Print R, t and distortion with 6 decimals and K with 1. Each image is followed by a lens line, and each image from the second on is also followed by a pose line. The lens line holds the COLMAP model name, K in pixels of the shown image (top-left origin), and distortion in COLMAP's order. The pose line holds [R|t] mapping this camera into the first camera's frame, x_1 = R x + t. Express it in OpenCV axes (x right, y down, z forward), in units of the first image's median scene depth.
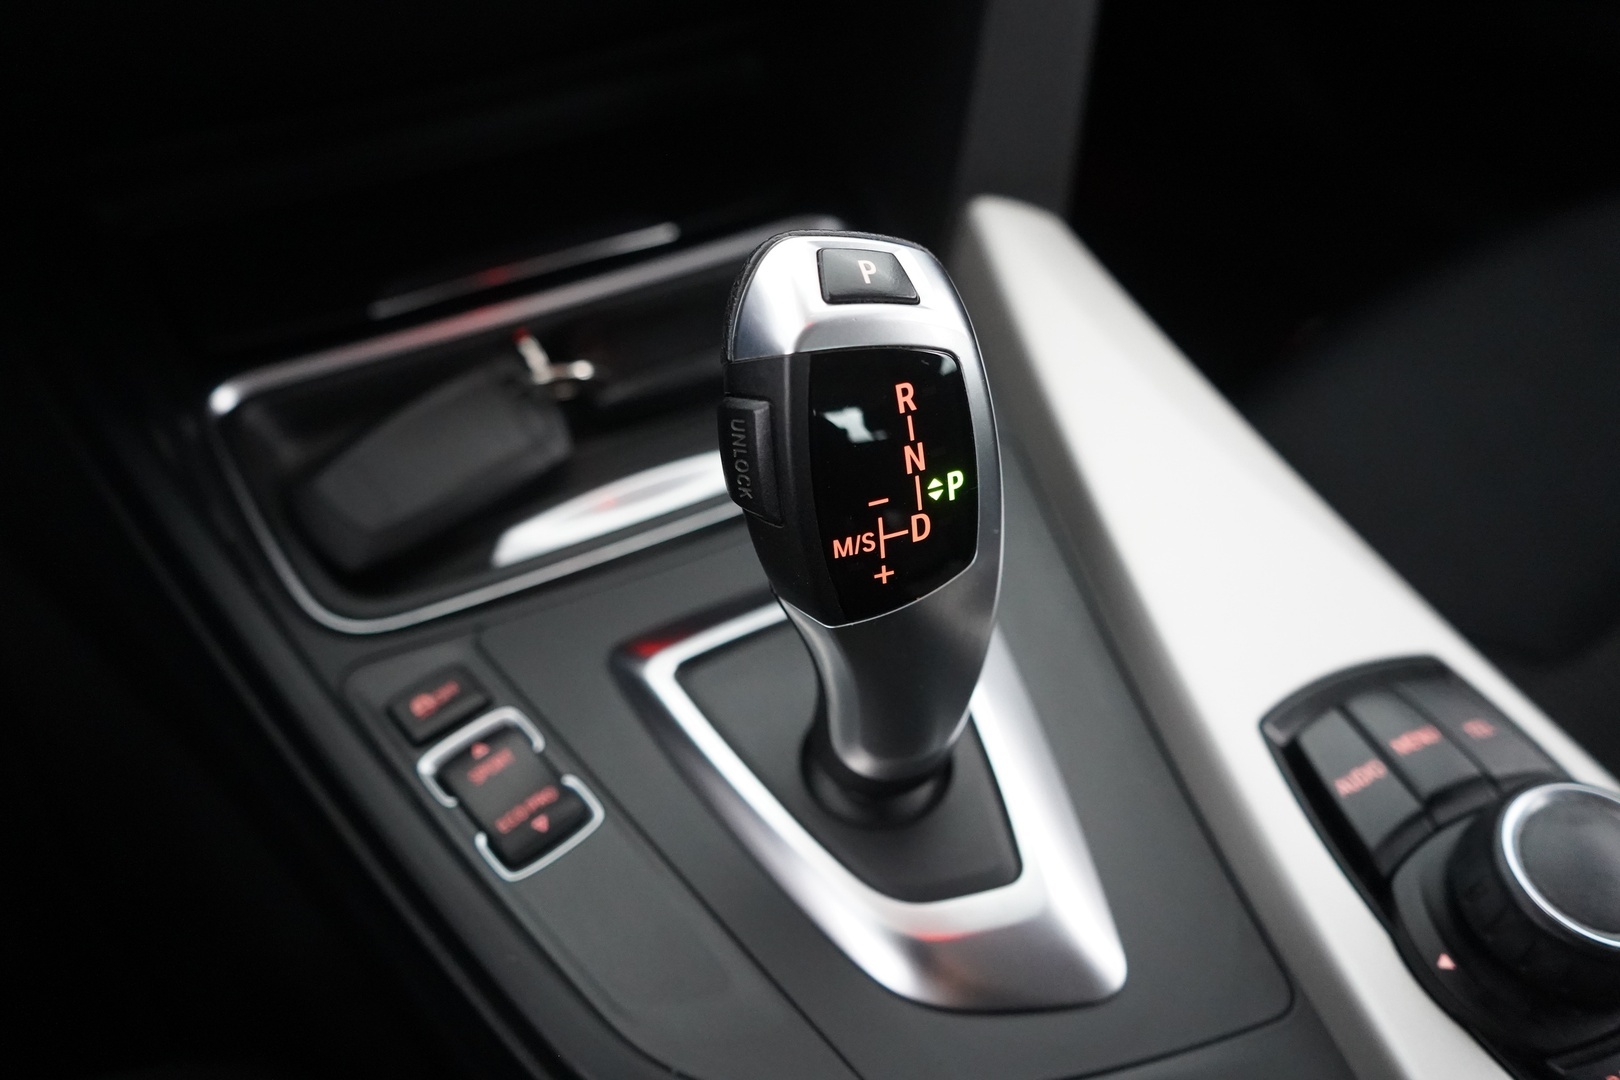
lens RADIAL K [[1338.4, 0, 810.6], [0, 1338.4, 533.1], [0, 0, 1]] dist [-0.033162, 0.052275]
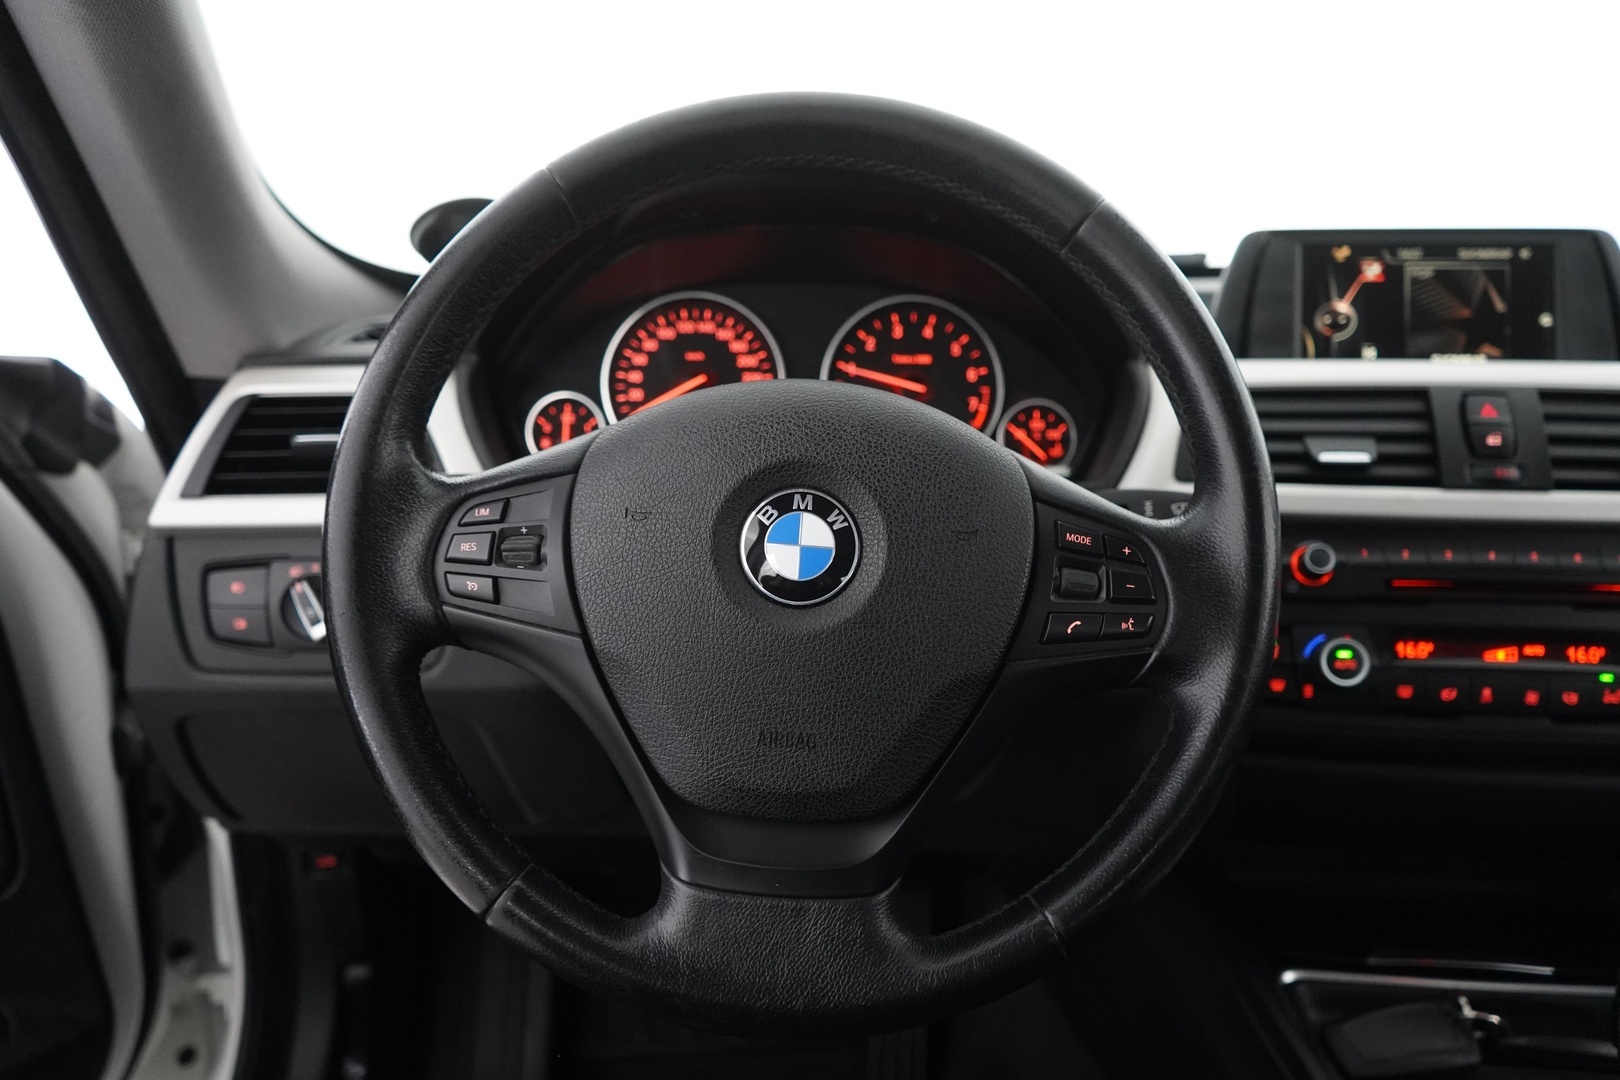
lens RADIAL K [[1338.4, 0, 814.2], [0, 1338.4, 527.6], [0, 0, 1]] dist [-0.033162, 0.052275]
pose [[0.827560, 0.090271, -0.554072, 0.001274], [-0.385799, 0.808434, -0.444515, 0.632937], [0.407804, 0.581623, 0.703854, -1.294631]]
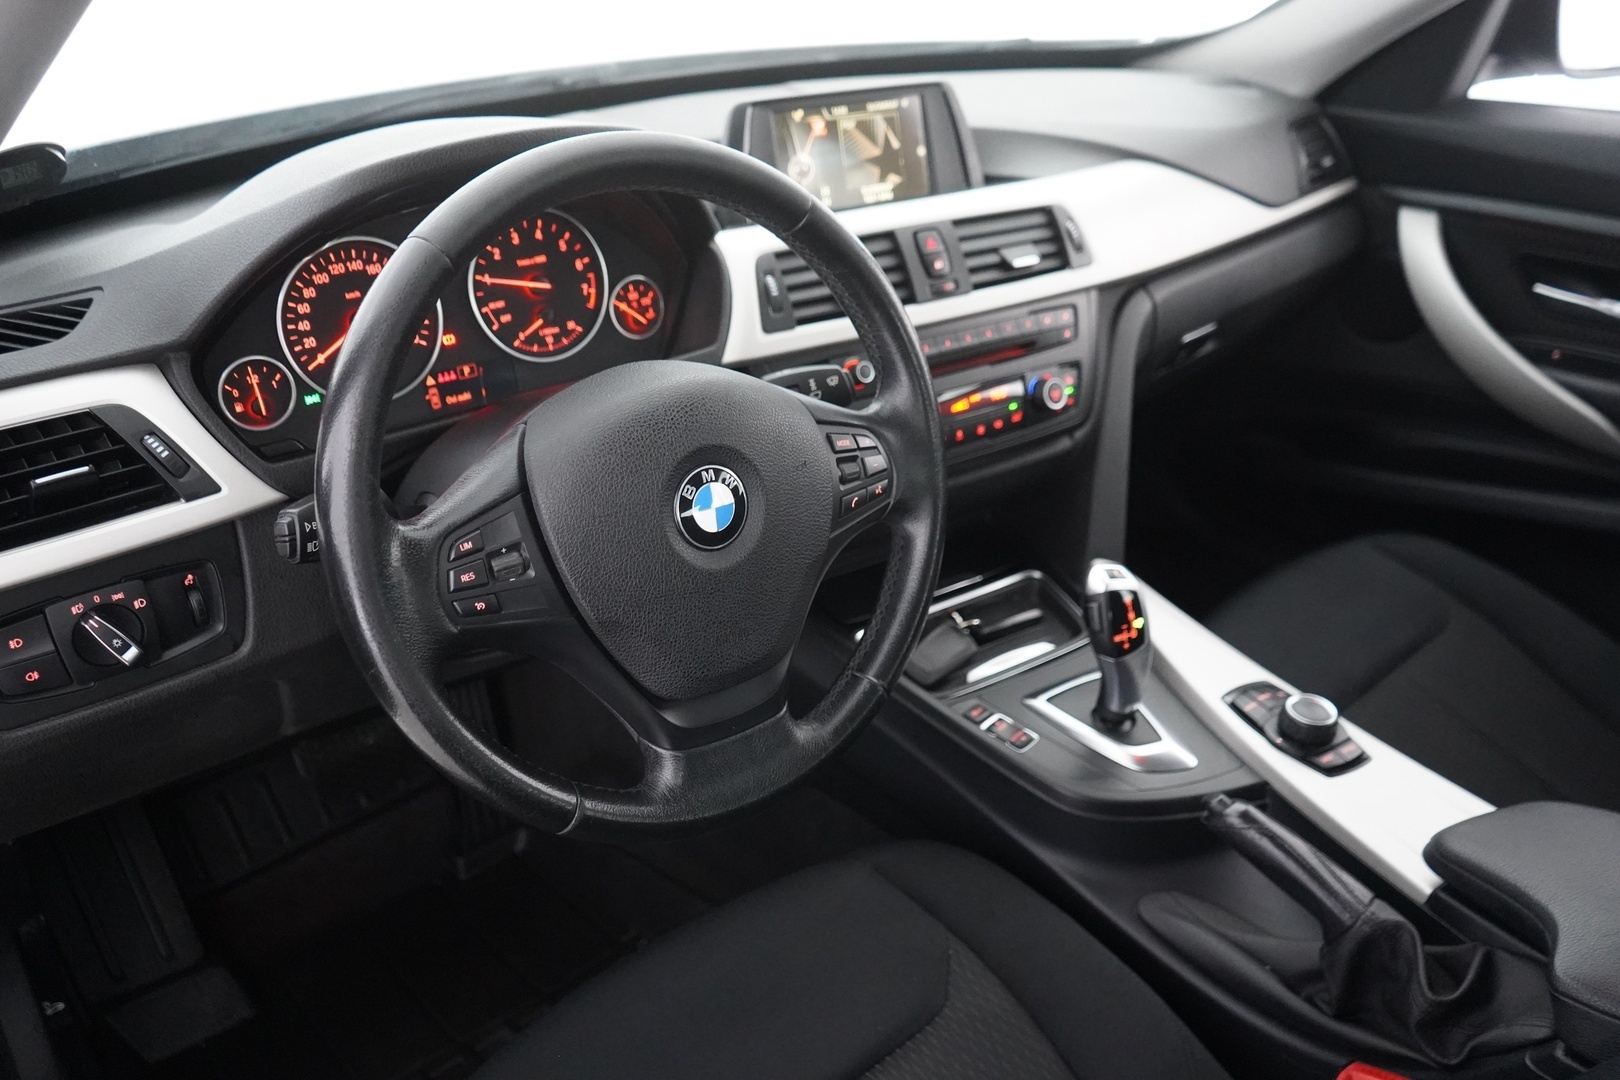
lens RADIAL K [[1338.4, 0, 817.0], [0, 1338.4, 537.6], [0, 0, 1]] dist [-0.033162, 0.052275]
pose [[0.994765, -0.054074, 0.086715, -1.007097], [0.075843, 0.959358, -0.271808, 0.620502], [-0.068493, 0.276962, 0.958437, -2.413432]]
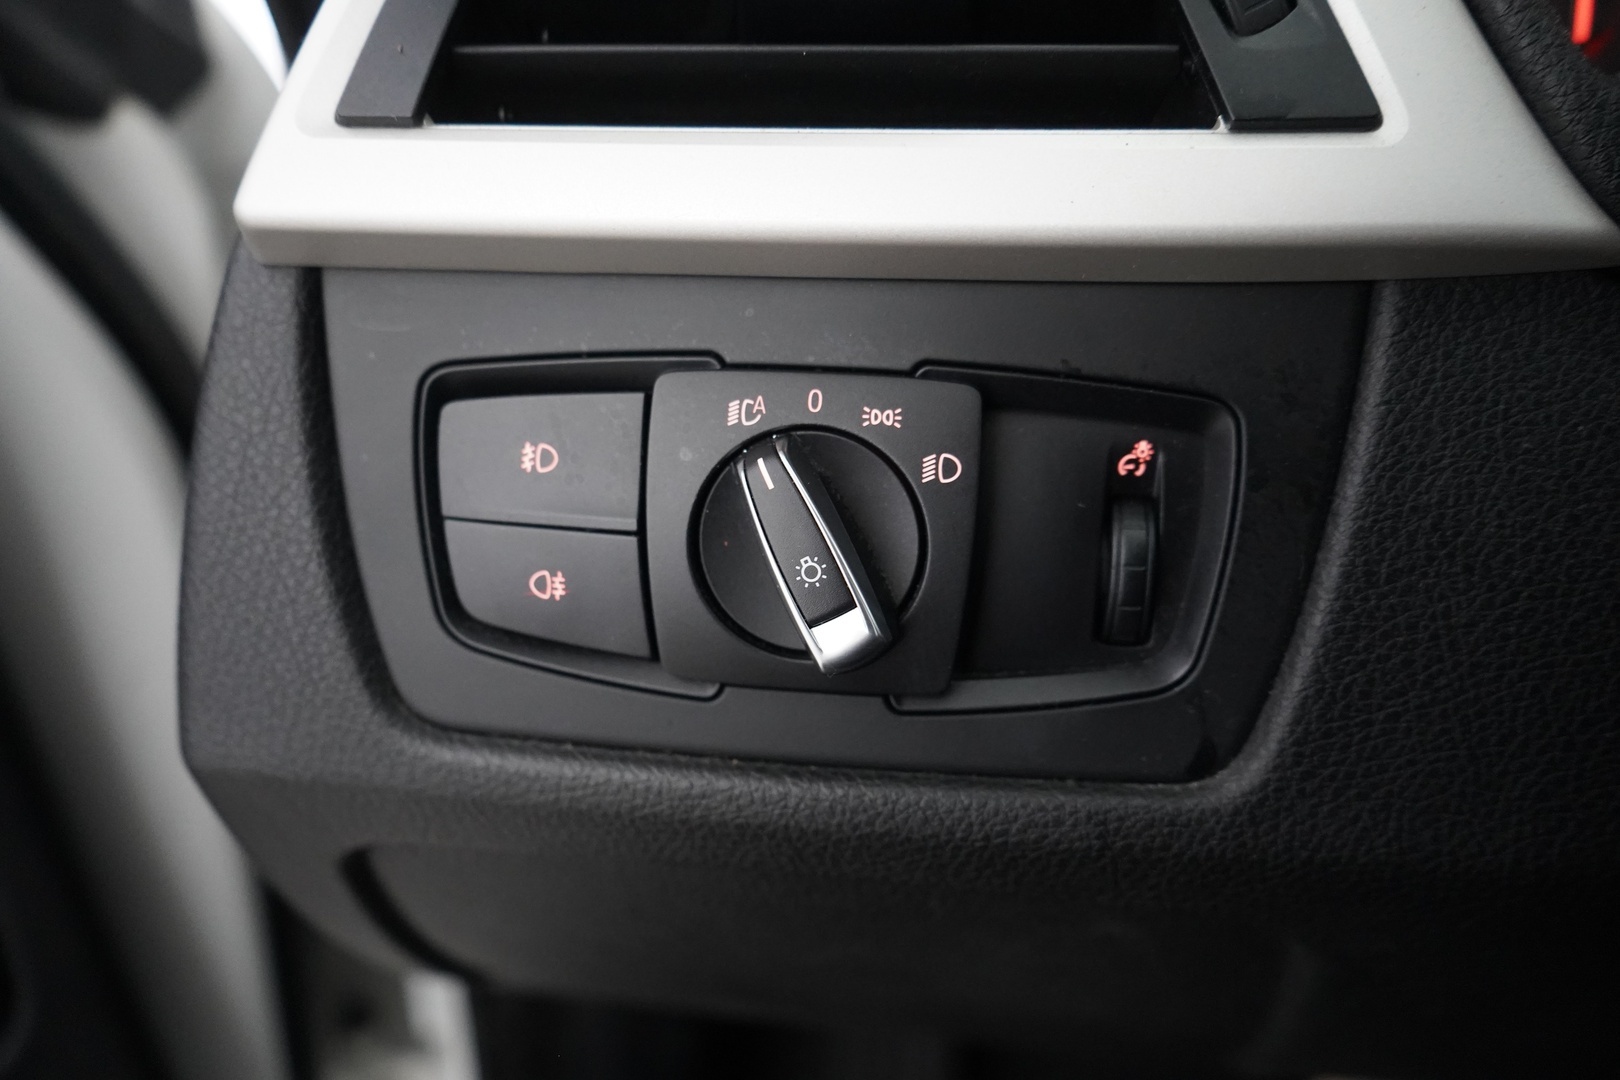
lens RADIAL K [[1338.4, 0, 810.5], [0, 1338.4, 532.4], [0, 0, 1]] dist [-0.033162, 0.052275]
pose [[0.775179, 0.240568, -0.584145, -1.731619], [-0.453679, 0.855455, -0.249744, 0.176239], [0.439629, 0.458610, 0.772271, -0.379995]]
